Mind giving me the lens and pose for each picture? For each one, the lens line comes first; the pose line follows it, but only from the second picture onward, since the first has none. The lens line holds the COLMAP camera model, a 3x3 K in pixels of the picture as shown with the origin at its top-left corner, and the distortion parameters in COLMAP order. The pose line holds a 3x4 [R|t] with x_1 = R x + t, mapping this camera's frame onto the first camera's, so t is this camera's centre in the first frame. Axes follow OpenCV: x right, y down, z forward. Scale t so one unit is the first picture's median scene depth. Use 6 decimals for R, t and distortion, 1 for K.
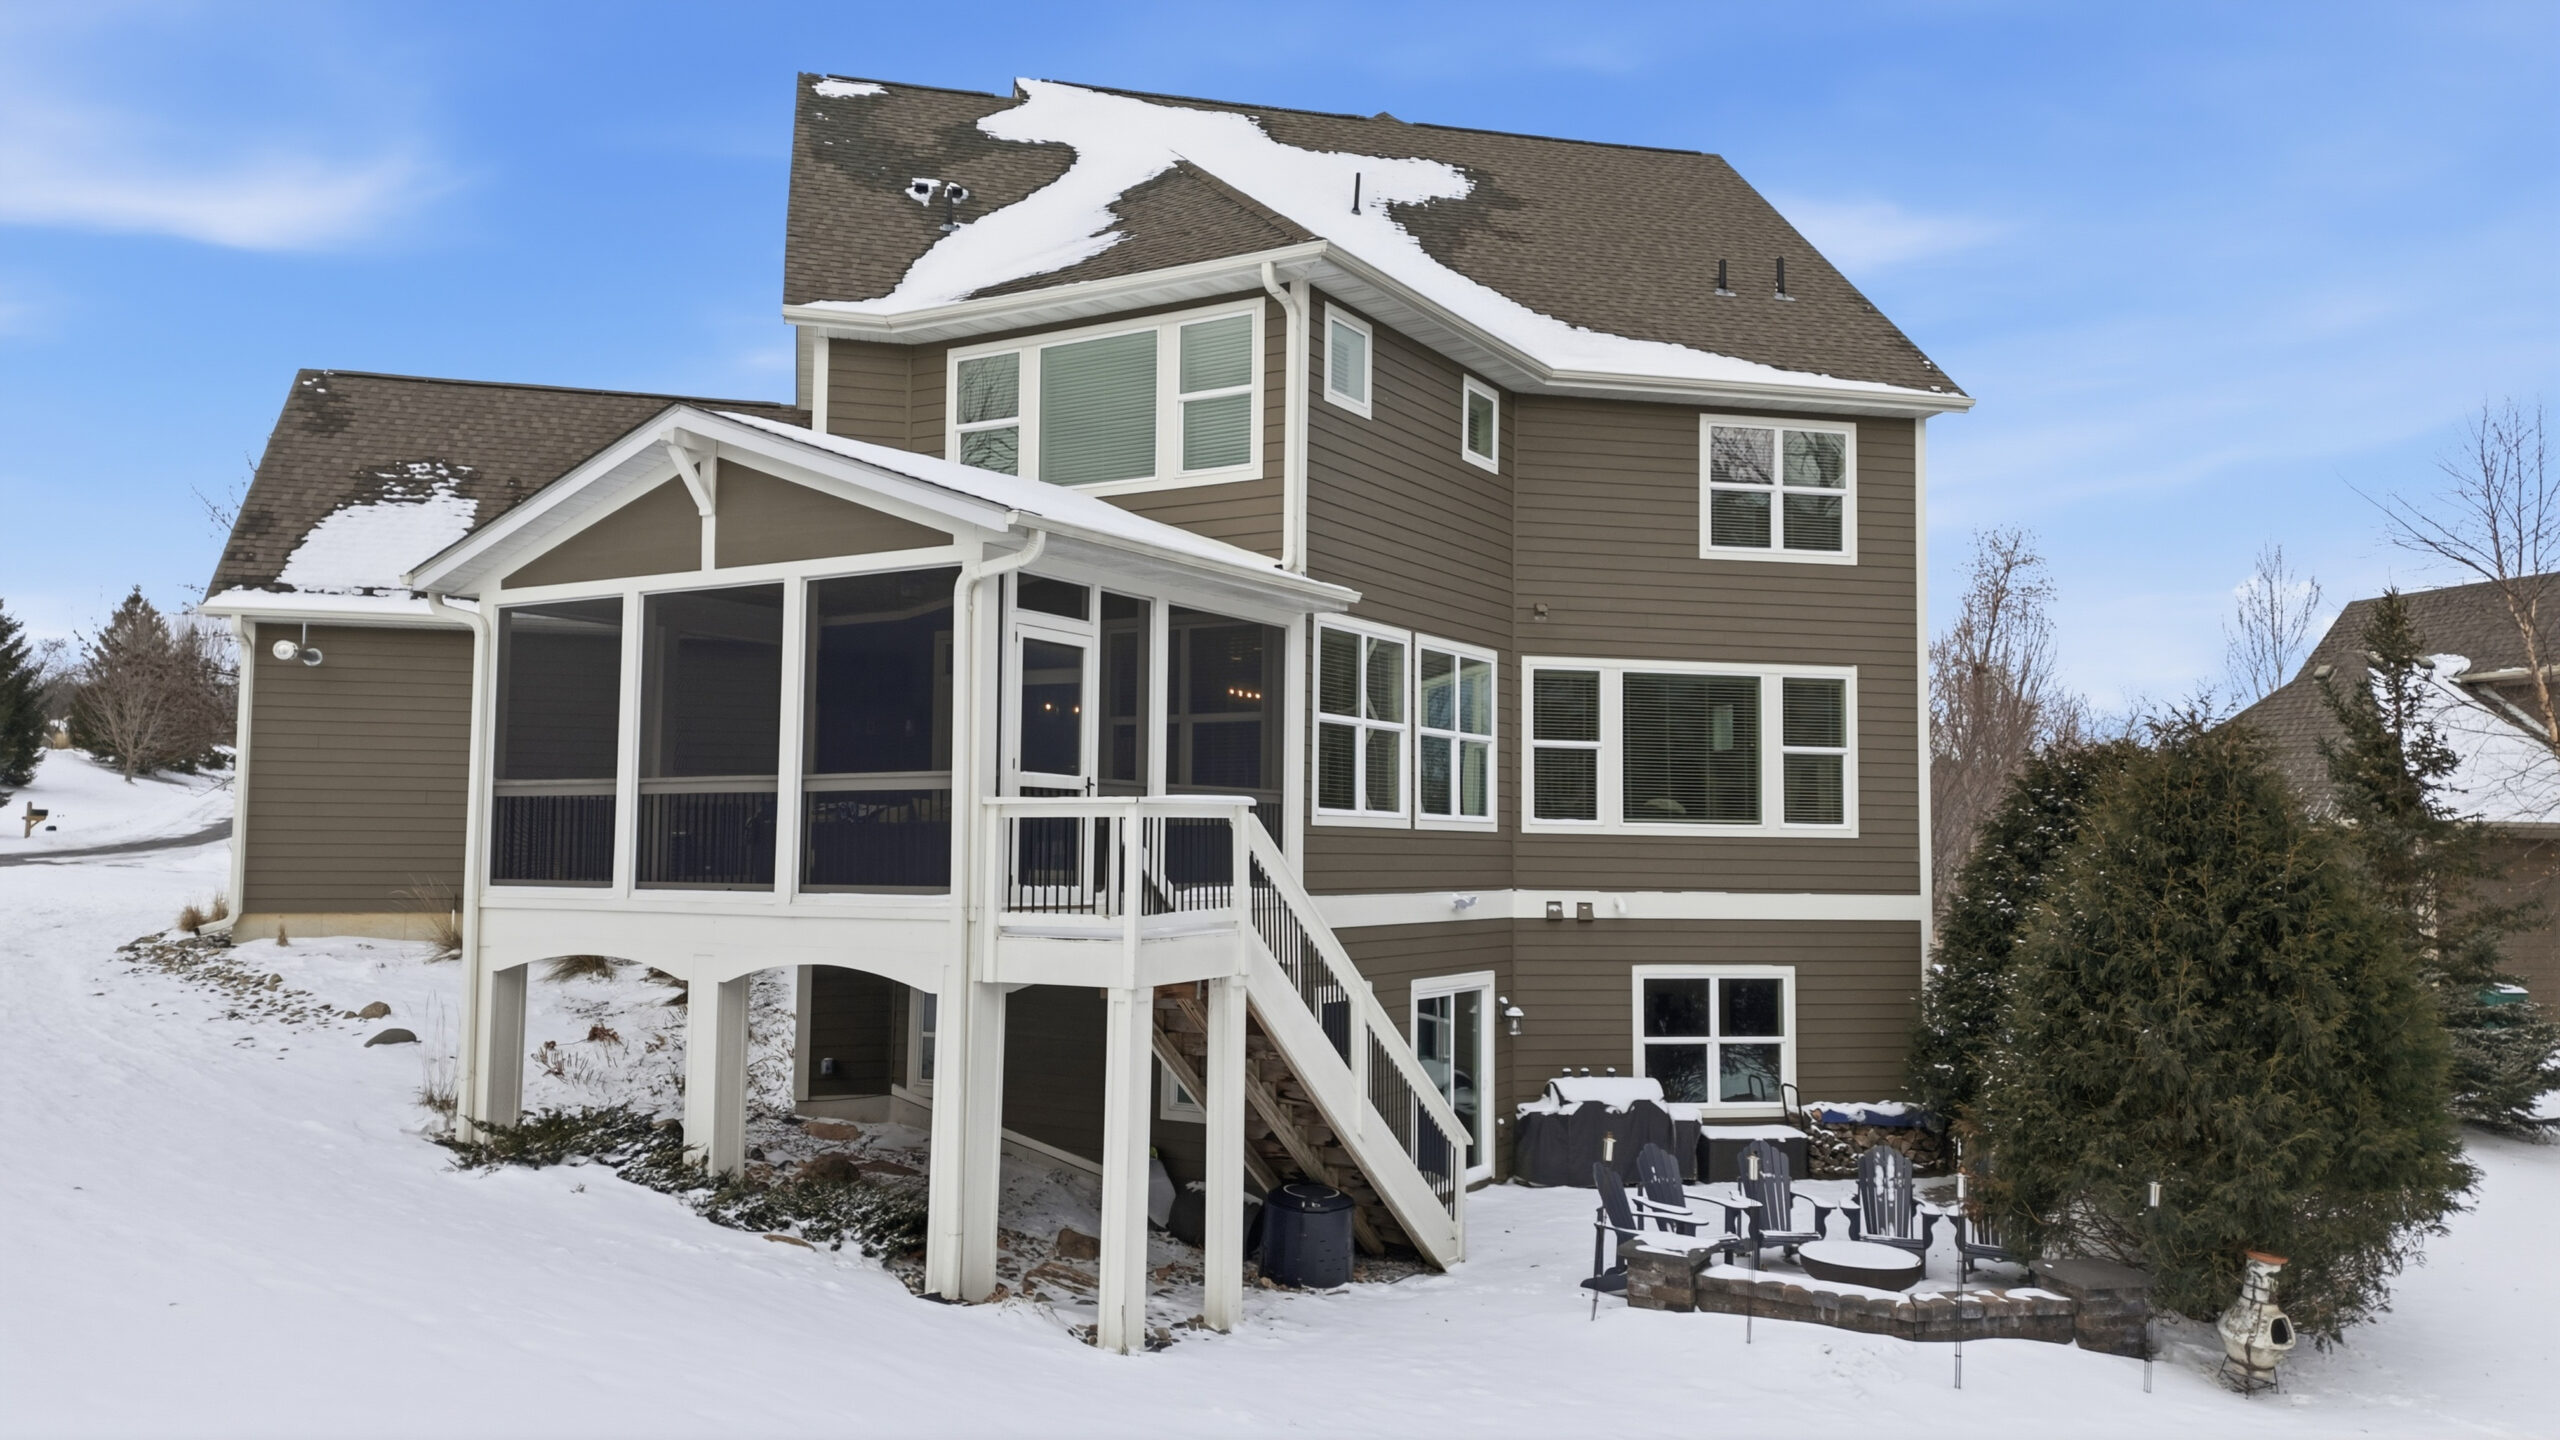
lens RADIAL K [[1865.6, 0, 1285.5], [0, 1865.6, 712.2], [0, 0, 1]] dist [0.091509, -0.091564]
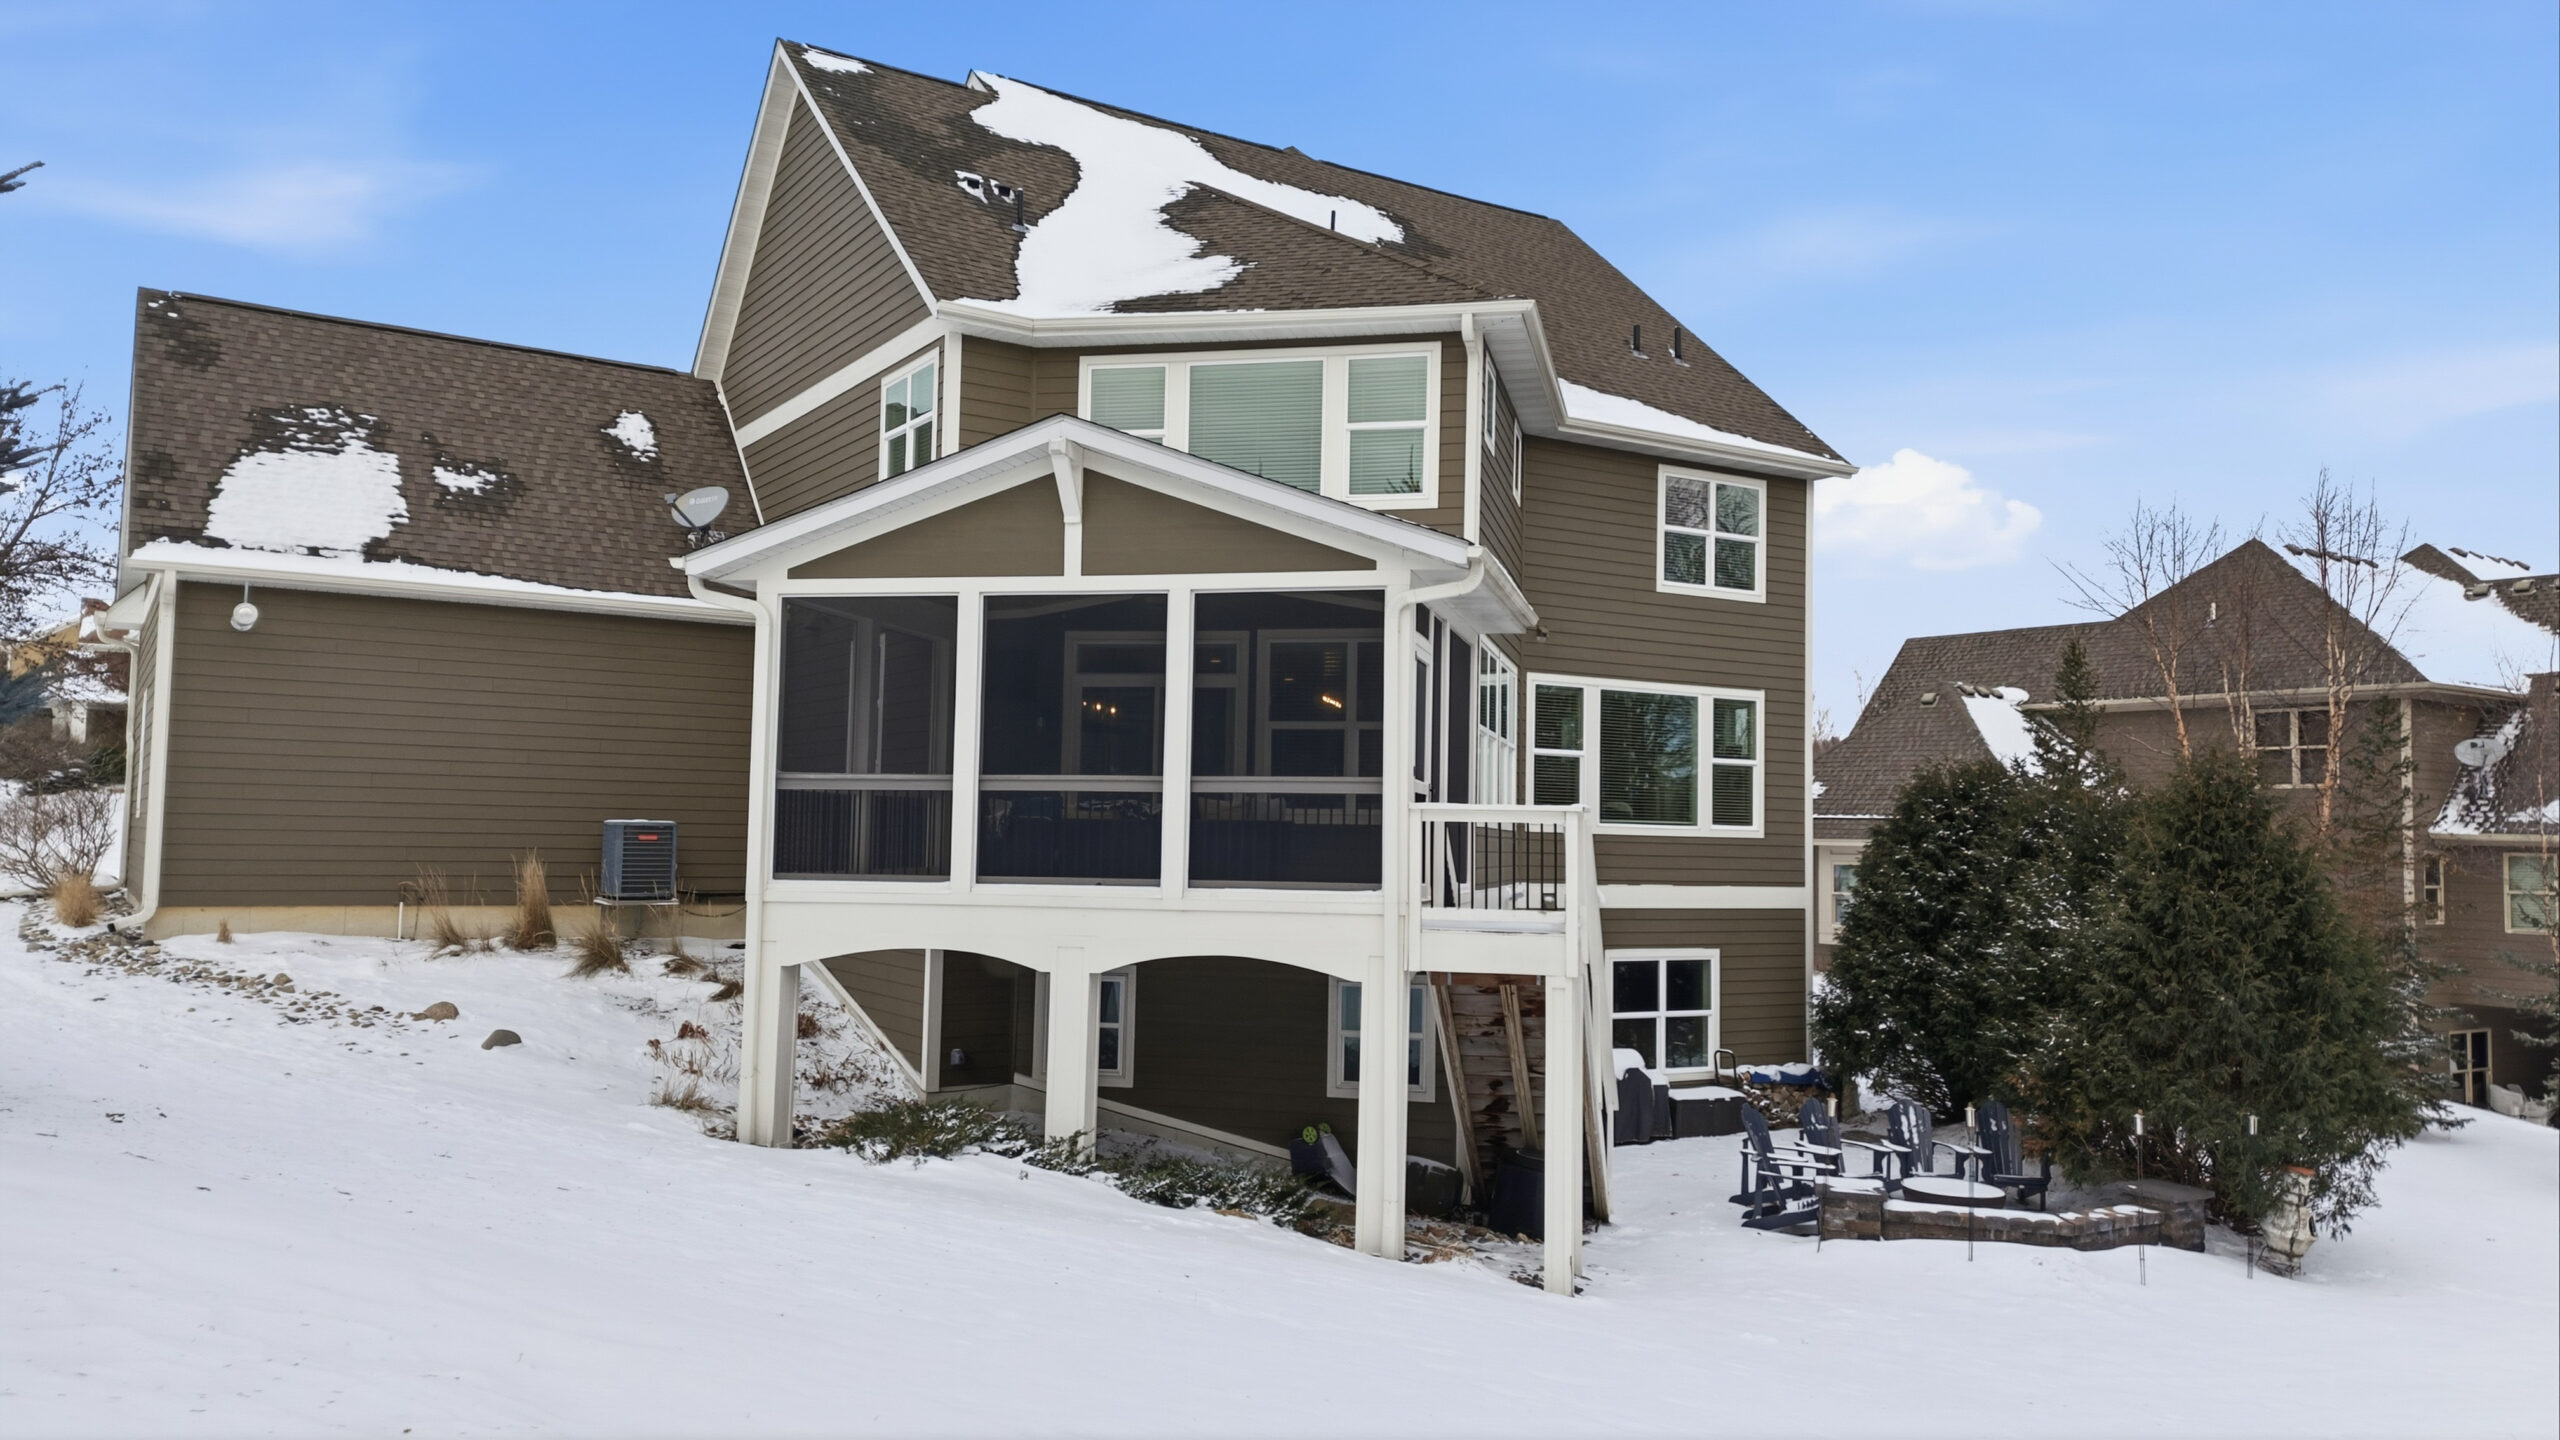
lens RADIAL K [[1865.6, 0, 1285.5], [0, 1865.6, 712.2], [0, 0, 1]] dist [0.091509, -0.091564]
pose [[0.949069, 0.029780, 0.313659, -0.351079], [-0.032533, 0.999464, 0.003545, -0.005550], [-0.313385, -0.013568, 0.949529, -0.008970]]
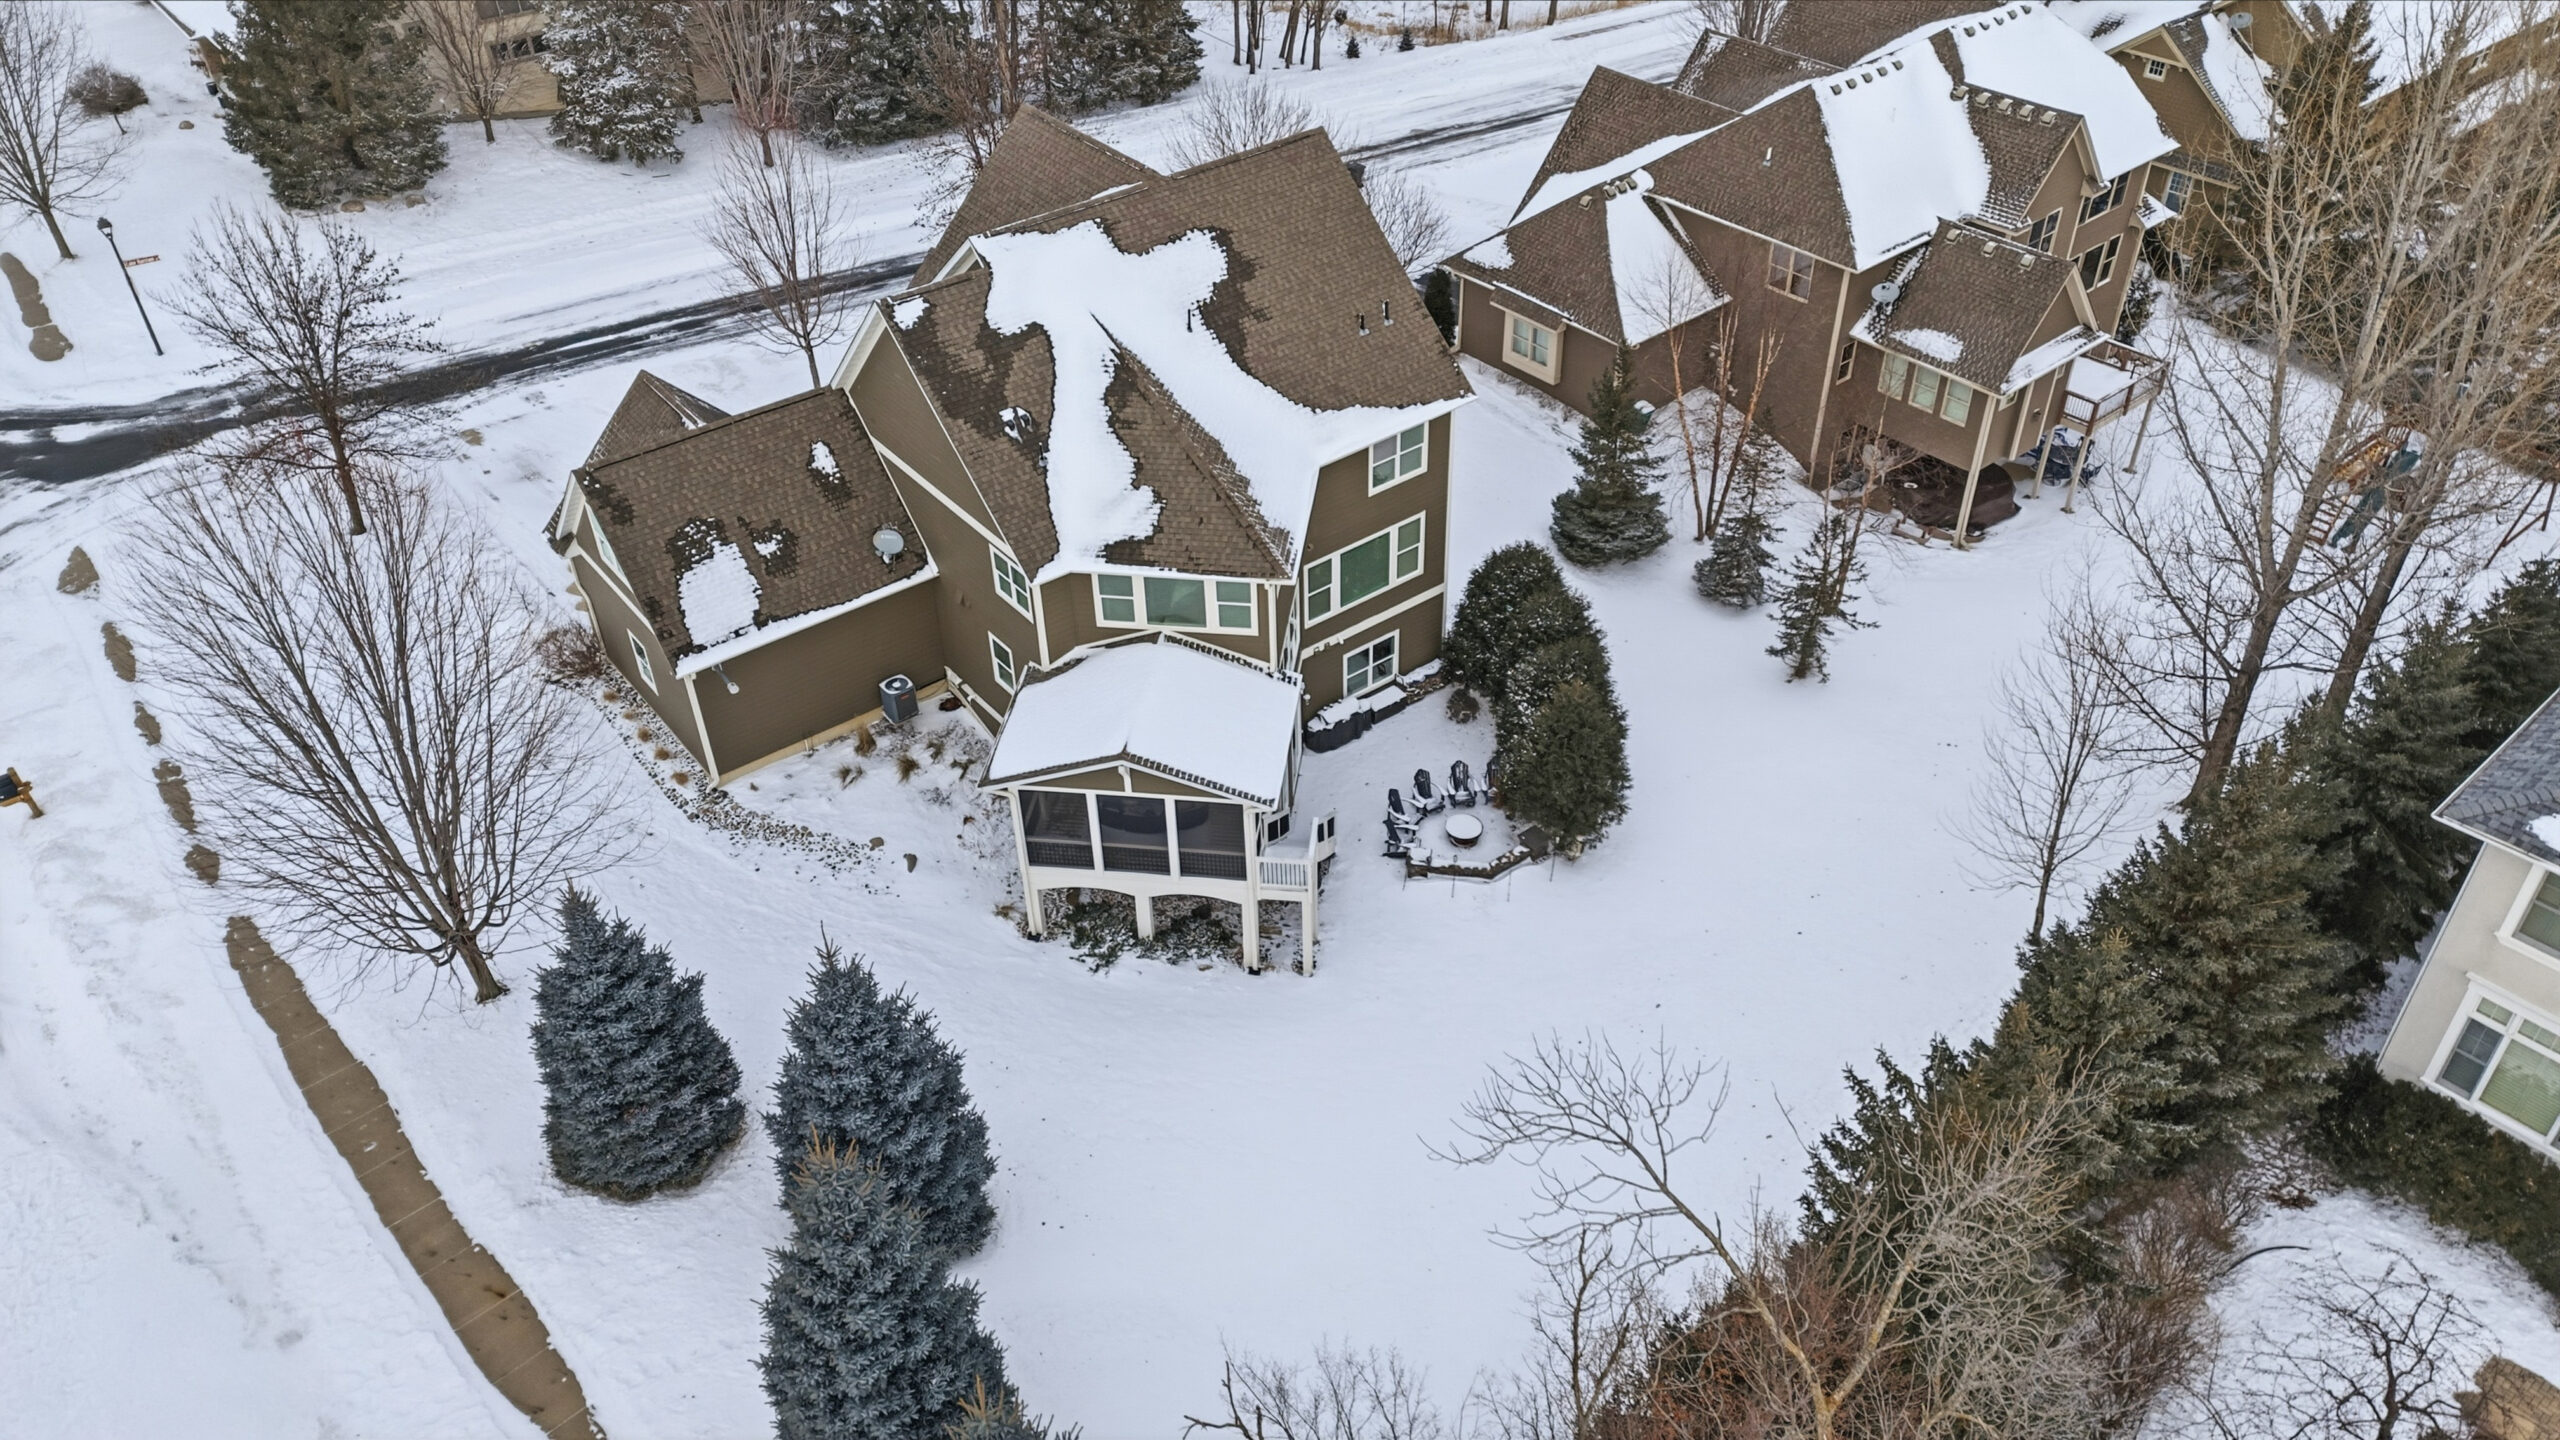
lens RADIAL K [[1865.6, 0, 1285.5], [0, 1865.6, 712.2], [0, 0, 1]] dist [0.091509, -0.091564]
pose [[0.914028, -0.271570, 0.301334, -0.618221], [0.002514, 0.746618, 0.665248, -1.391646], [-0.405643, -0.607298, 0.683113, -0.647225]]
